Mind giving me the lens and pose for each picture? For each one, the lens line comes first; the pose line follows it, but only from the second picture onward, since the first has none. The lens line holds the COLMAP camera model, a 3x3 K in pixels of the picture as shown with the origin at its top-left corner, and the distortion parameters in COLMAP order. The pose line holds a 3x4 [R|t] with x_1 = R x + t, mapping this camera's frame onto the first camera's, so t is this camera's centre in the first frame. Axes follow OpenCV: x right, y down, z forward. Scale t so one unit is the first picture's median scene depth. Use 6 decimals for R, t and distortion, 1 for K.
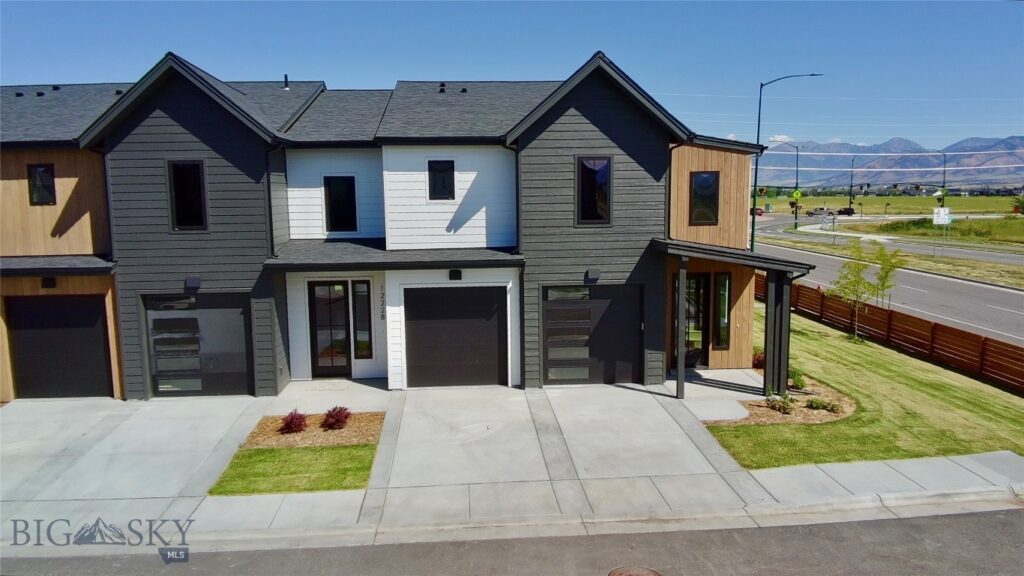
lens RADIAL K [[704.8, 0, 502.2], [0, 704.8, 288.0], [0, 0, 1]] dist [0.047176, -0.118407]
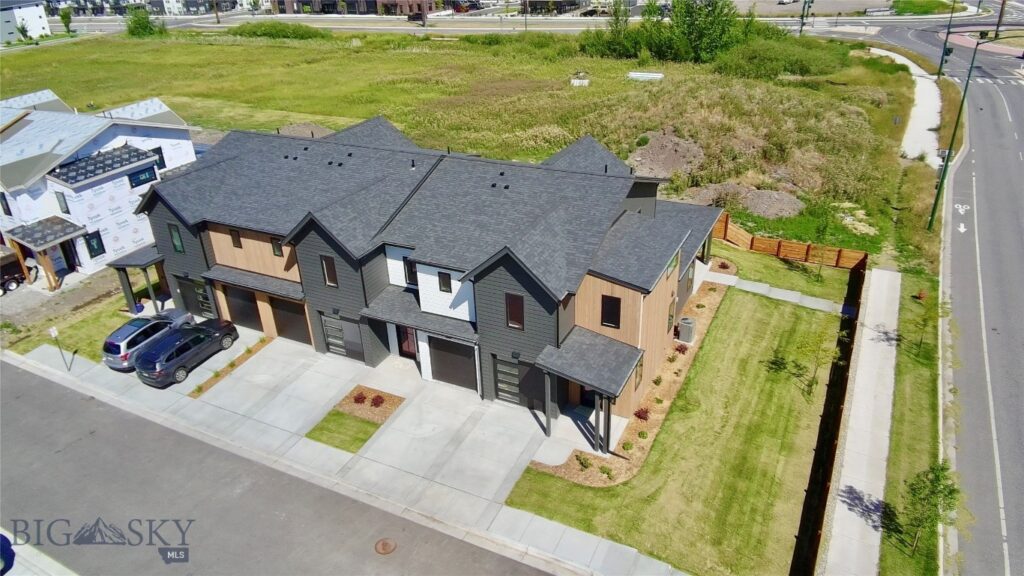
lens RADIAL K [[681.5, 0, 505.7], [0, 681.5, 285.9], [0, 0, 1]] dist [0.060613, -0.133839]
pose [[0.862469, 0.214643, -0.458340, 0.857435], [-0.041251, 0.932413, 0.359031, -0.792395], [0.504425, -0.290747, 0.813032, -0.313497]]
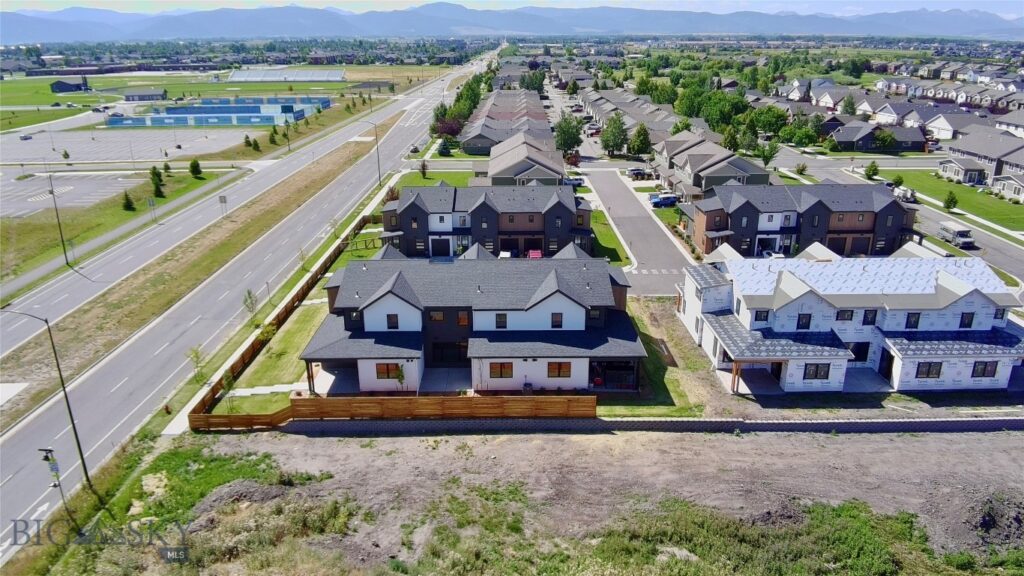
lens RADIAL K [[681.5, 0, 505.7], [0, 681.5, 285.9], [0, 0, 1]] dist [0.060613, -0.133839]
pose [[-0.998291, 0.002486, 0.058387, -0.889668], [0.028849, 0.889832, 0.455374, -2.066749], [-0.050823, 0.456281, -0.888383, 4.972047]]
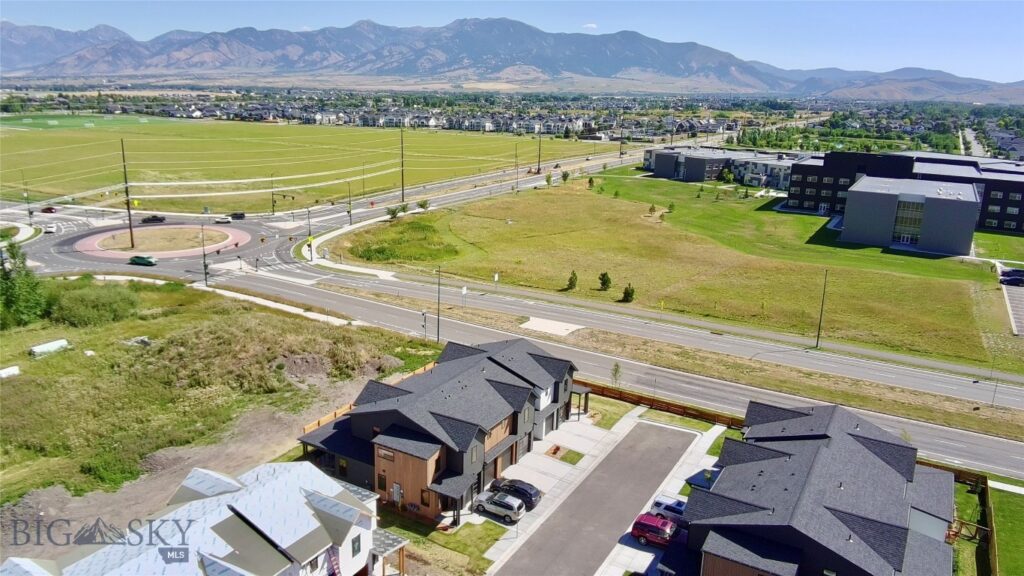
lens RADIAL K [[724.7, 0, 504.6], [0, 724.7, 284.0], [0, 0, 1]] dist [0.075427, -0.171539]
pose [[0.554567, -0.183827, 0.811581, -4.106701], [0.077465, 0.982464, 0.169600, -1.737695], [-0.828526, -0.031185, 0.559082, -1.442312]]
